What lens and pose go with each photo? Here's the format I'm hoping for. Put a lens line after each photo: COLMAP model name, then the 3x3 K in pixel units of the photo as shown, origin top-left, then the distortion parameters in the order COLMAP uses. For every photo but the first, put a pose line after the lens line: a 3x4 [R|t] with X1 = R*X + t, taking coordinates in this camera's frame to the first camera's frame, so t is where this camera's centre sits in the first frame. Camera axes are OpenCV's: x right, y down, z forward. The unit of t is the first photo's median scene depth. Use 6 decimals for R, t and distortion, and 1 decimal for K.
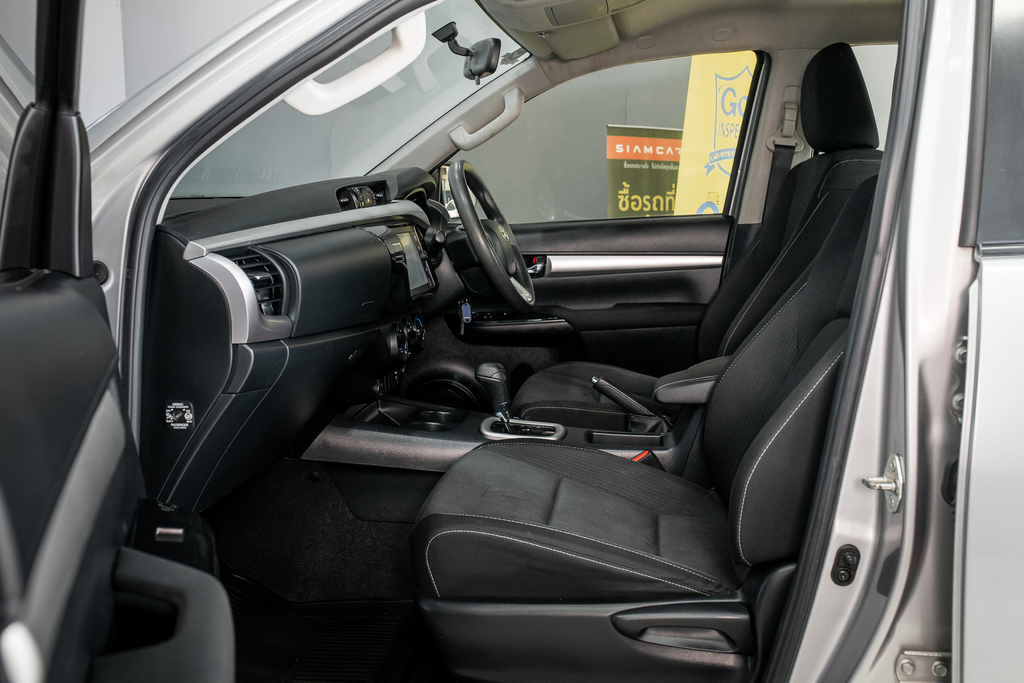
lens RADIAL K [[984.2, 0, 529.0], [0, 984.2, 336.9], [0, 0, 1]] dist [-0.036251, 0.005745]
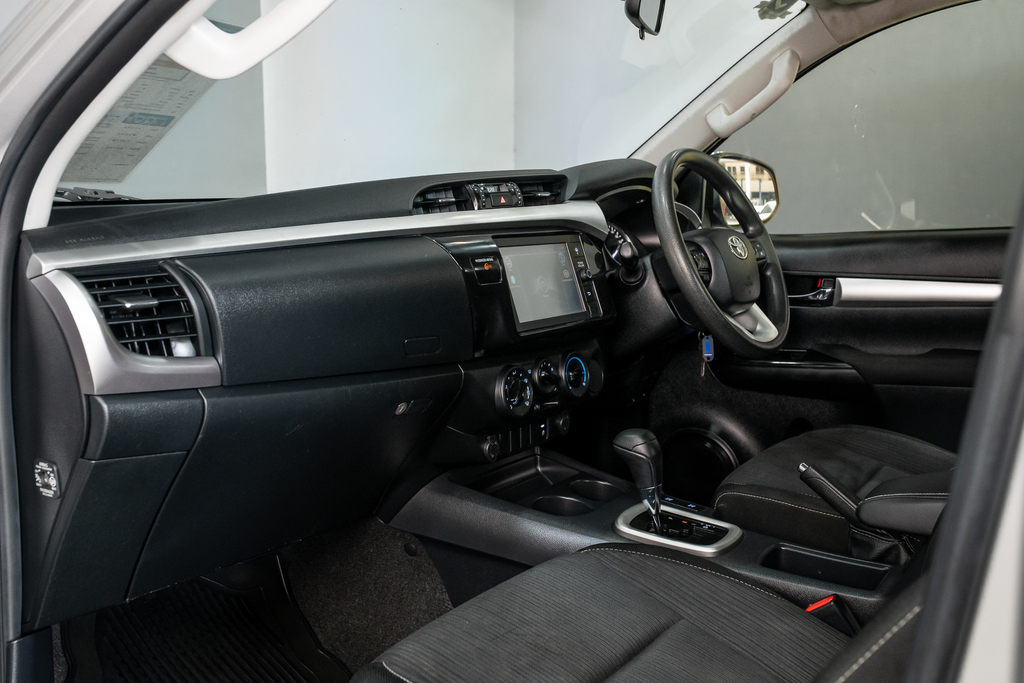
lens RADIAL K [[984.2, 0, 529.0], [0, 984.2, 336.9], [0, 0, 1]] dist [-0.036251, 0.005745]
pose [[0.883426, 0.064970, -0.464045, 0.207399], [-0.066306, 0.997709, 0.013457, -0.042384], [0.463856, 0.018880, 0.885709, 0.314241]]
